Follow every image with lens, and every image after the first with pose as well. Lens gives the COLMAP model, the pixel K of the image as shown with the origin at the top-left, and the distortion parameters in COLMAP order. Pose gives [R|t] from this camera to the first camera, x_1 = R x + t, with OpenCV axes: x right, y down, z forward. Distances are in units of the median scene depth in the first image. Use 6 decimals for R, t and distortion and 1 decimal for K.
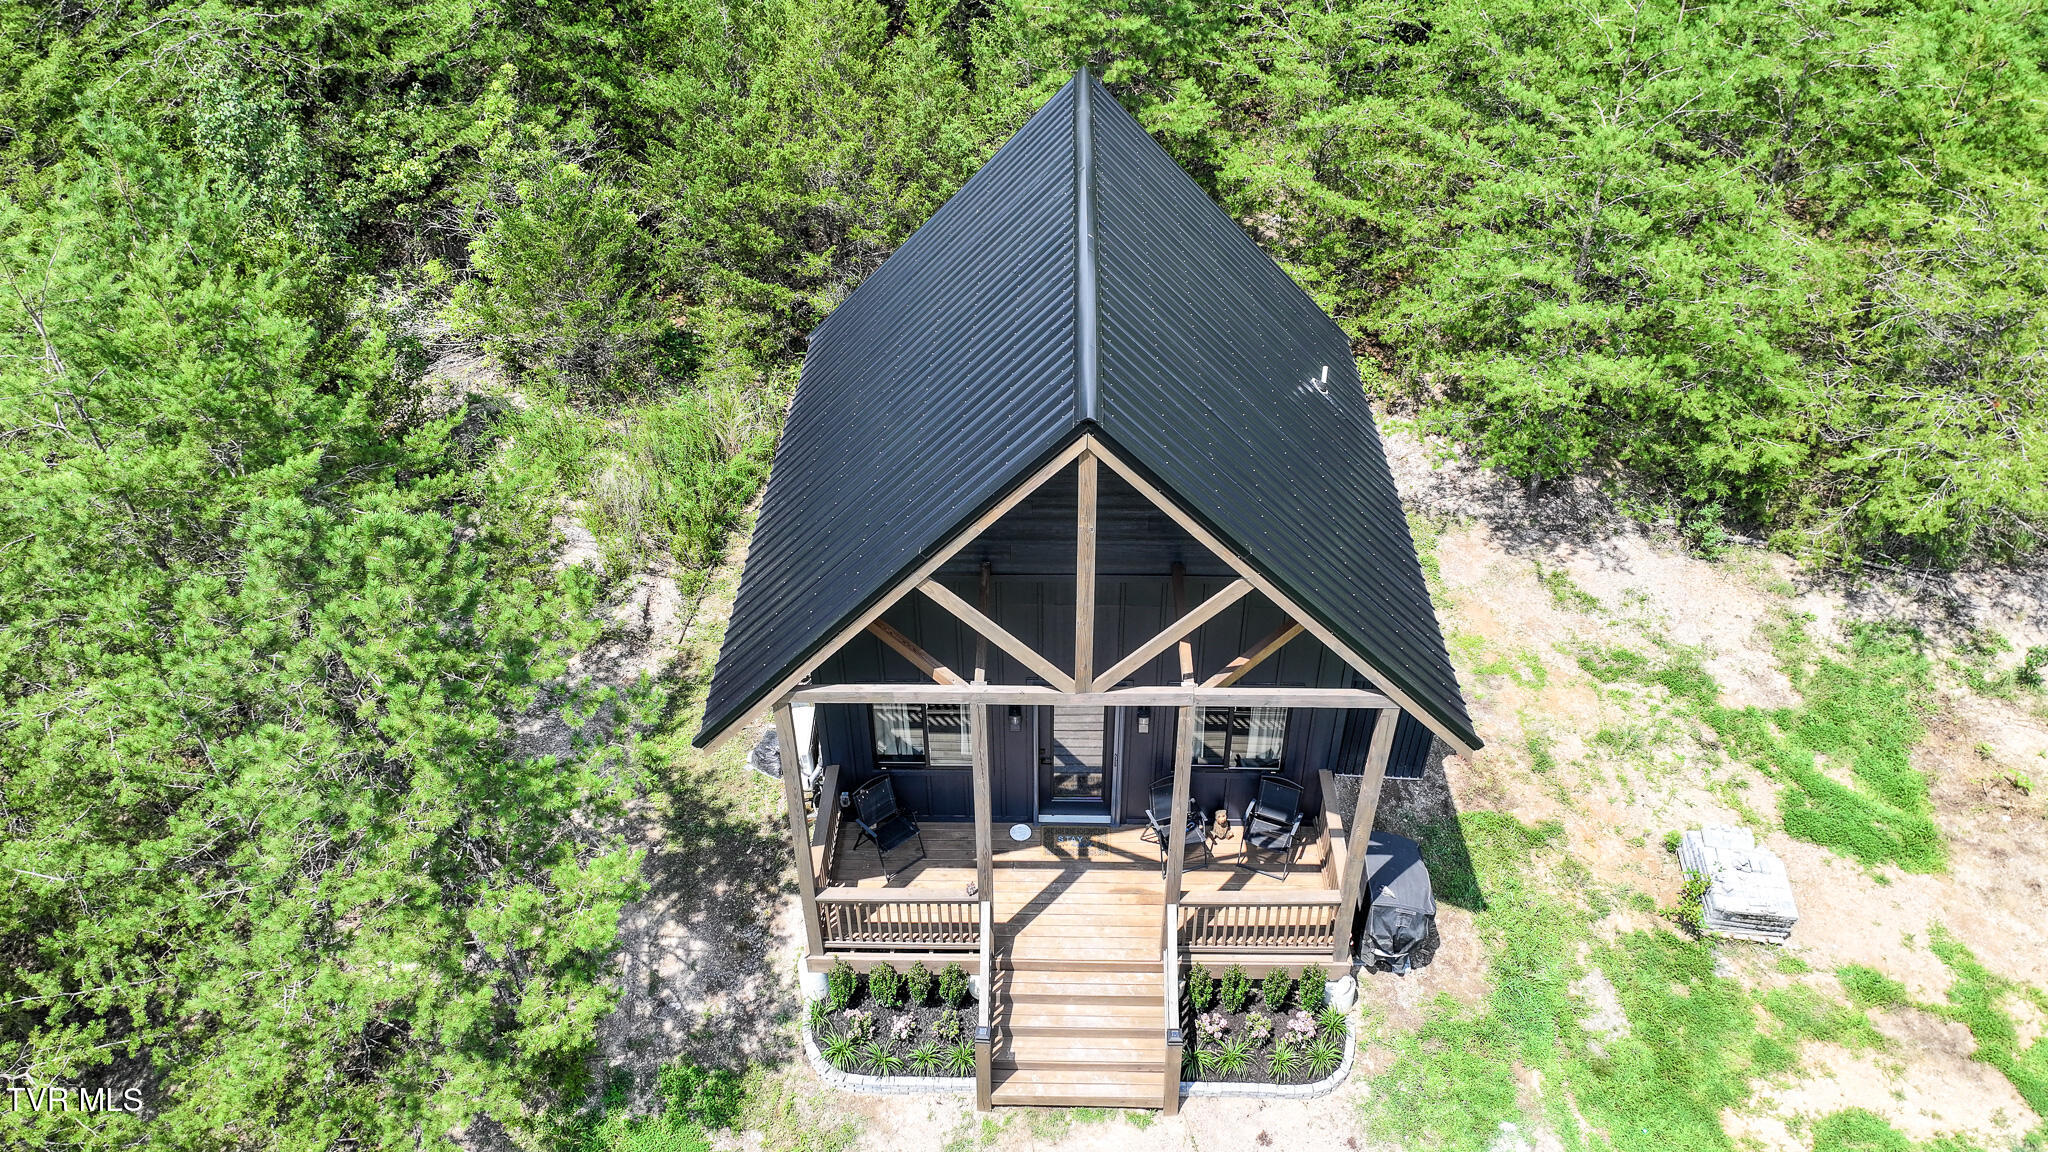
lens RADIAL K [[1415.6, 0, 1024.0], [0, 1415.6, 576.0], [0, 0, 1]] dist [0.000488, 0.027199]
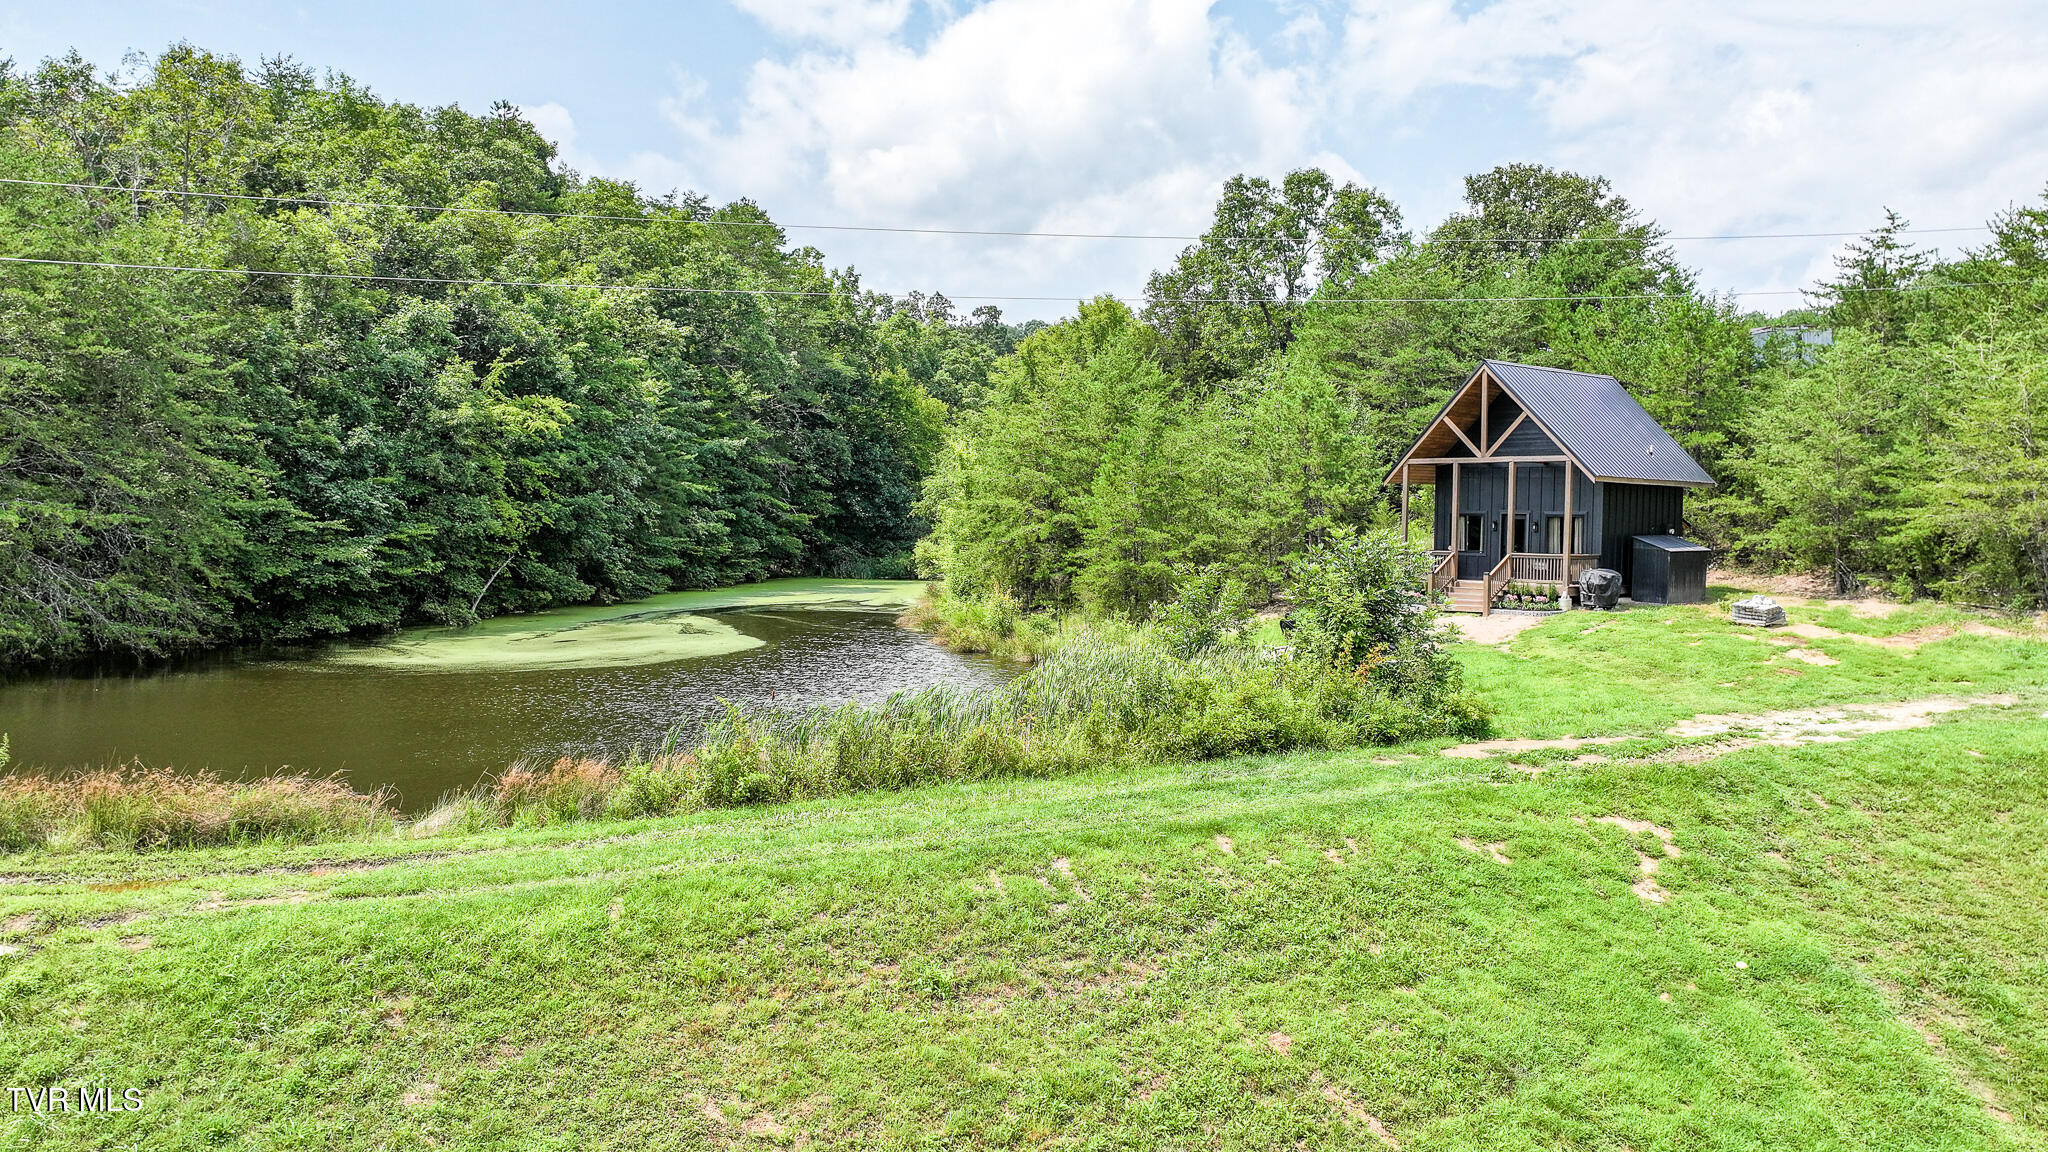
lens RADIAL K [[1519.1, 0, 1024.0], [0, 1519.1, 576.0], [0, 0, 1]] dist [0.006252, 0.001049]
pose [[0.684732, 0.051163, -0.726997, 1.563144], [-0.466104, 0.797592, -0.382876, 1.776810], [0.560258, 0.601023, 0.569984, -1.216974]]
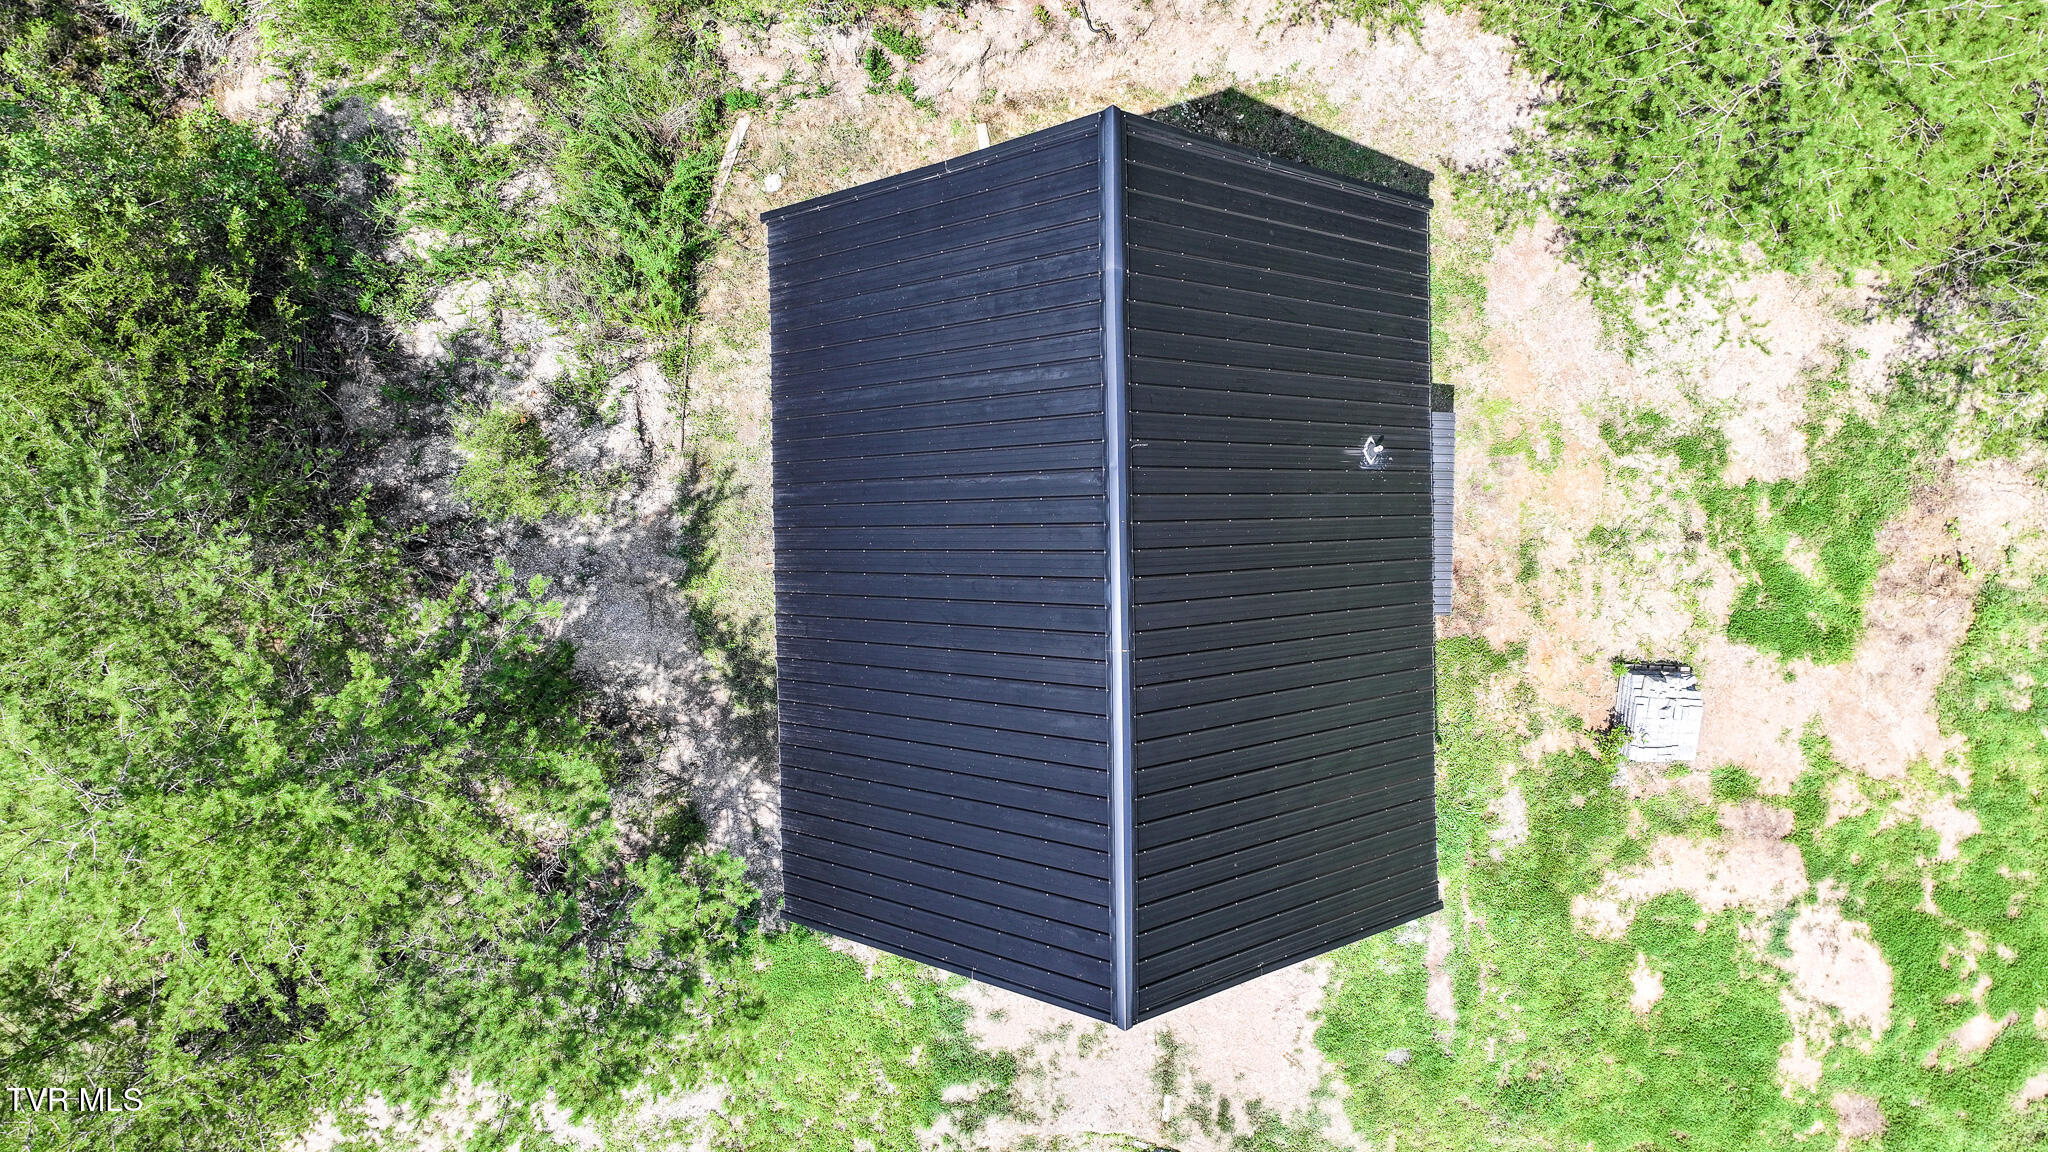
lens RADIAL K [[1434.3, 0, 1024.0], [0, 1434.3, 576.0], [0, 0, 1]] dist [0.028504, -0.006455]
pose [[0.999044, -0.043642, 0.002437, -0.019351], [0.024645, 0.608466, 0.793197, -0.840119], [-0.036100, -0.792379, 0.608960, 0.398428]]
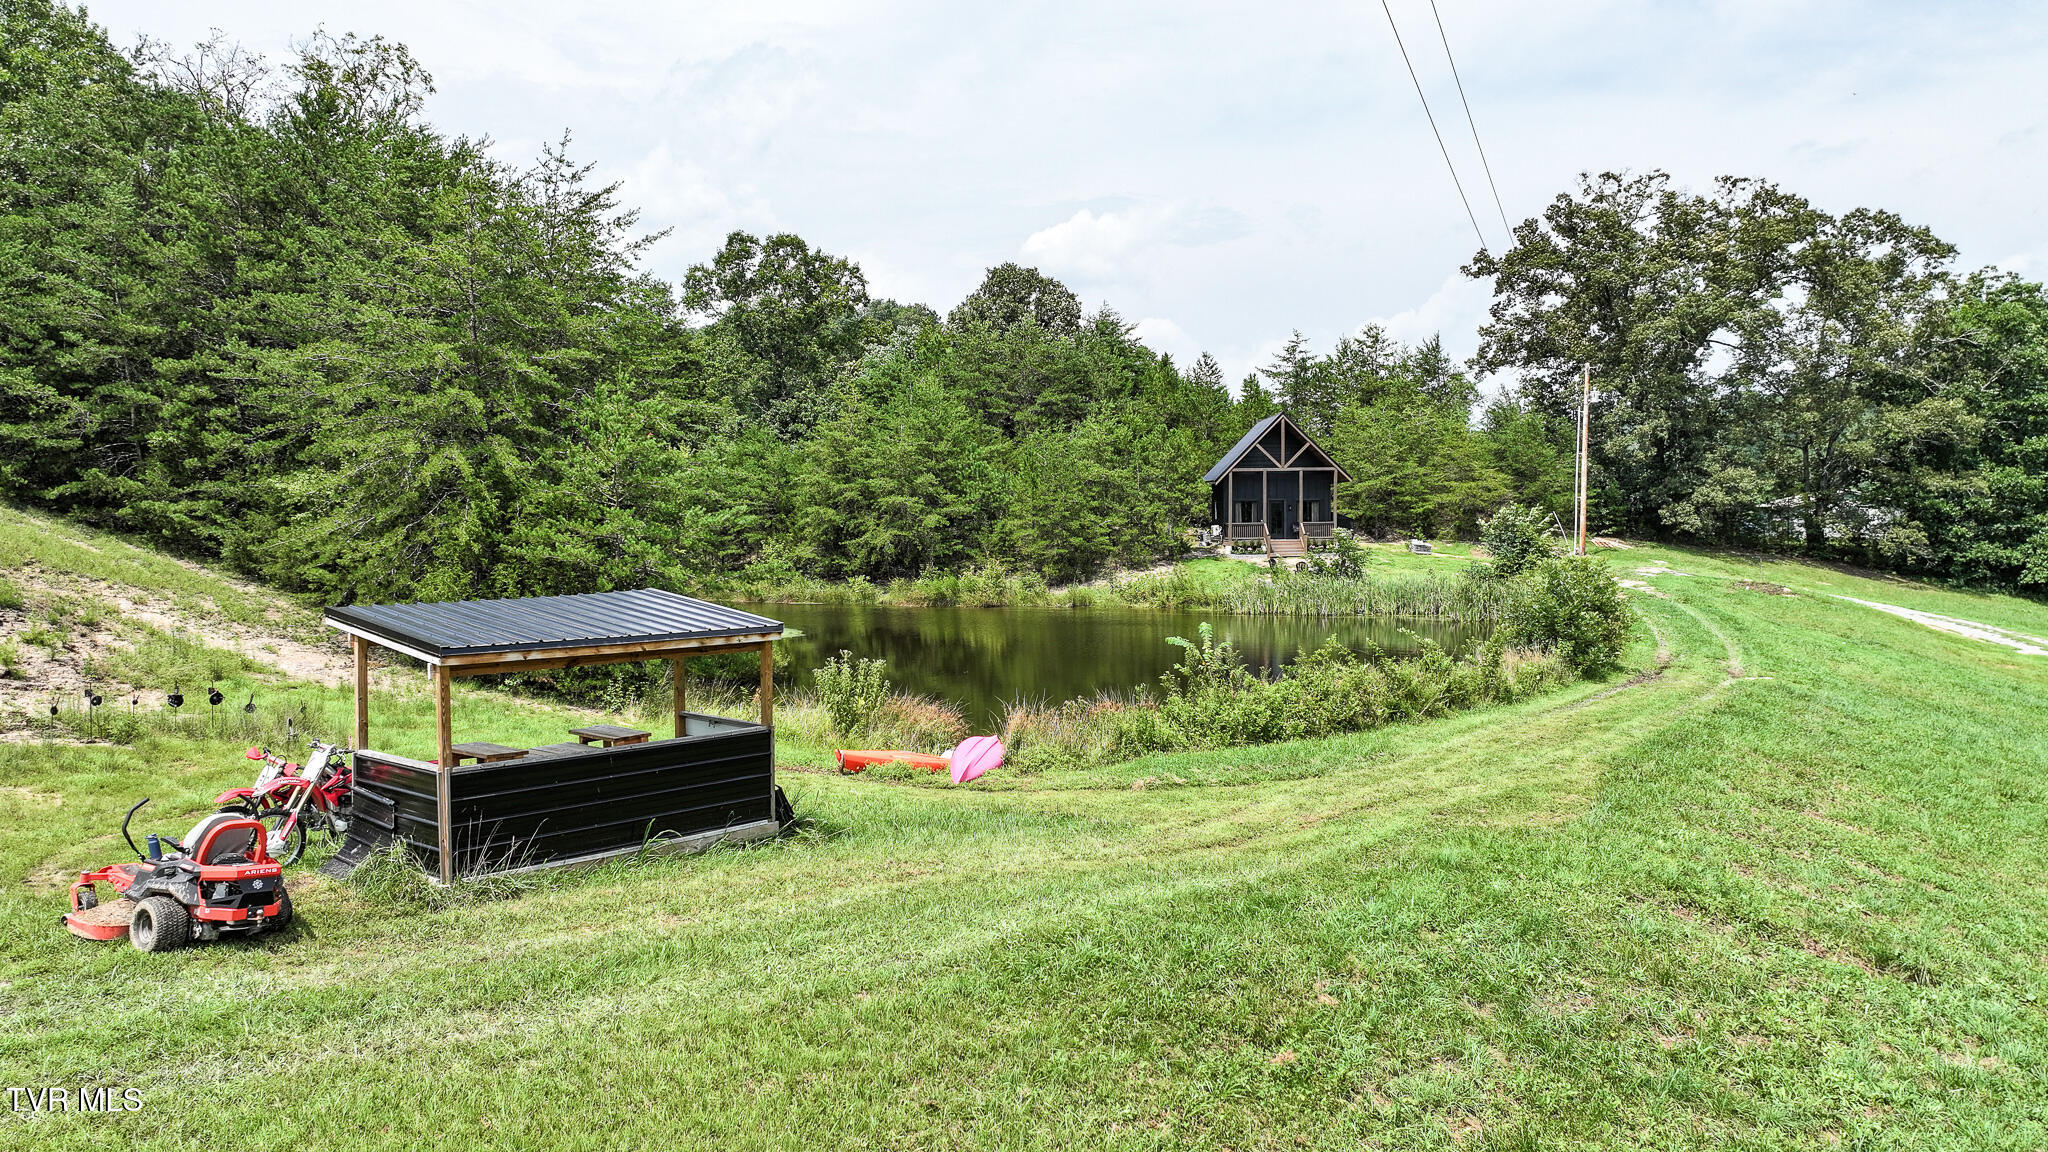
lens RADIAL K [[1434.3, 0, 1024.0], [0, 1434.3, 576.0], [0, 0, 1]] dist [0.028504, -0.006455]
pose [[0.999844, 0.002083, 0.017555, -0.917110], [0.008502, 0.813987, -0.580821, 3.144346], [-0.015500, 0.580879, 0.813842, -2.883580]]
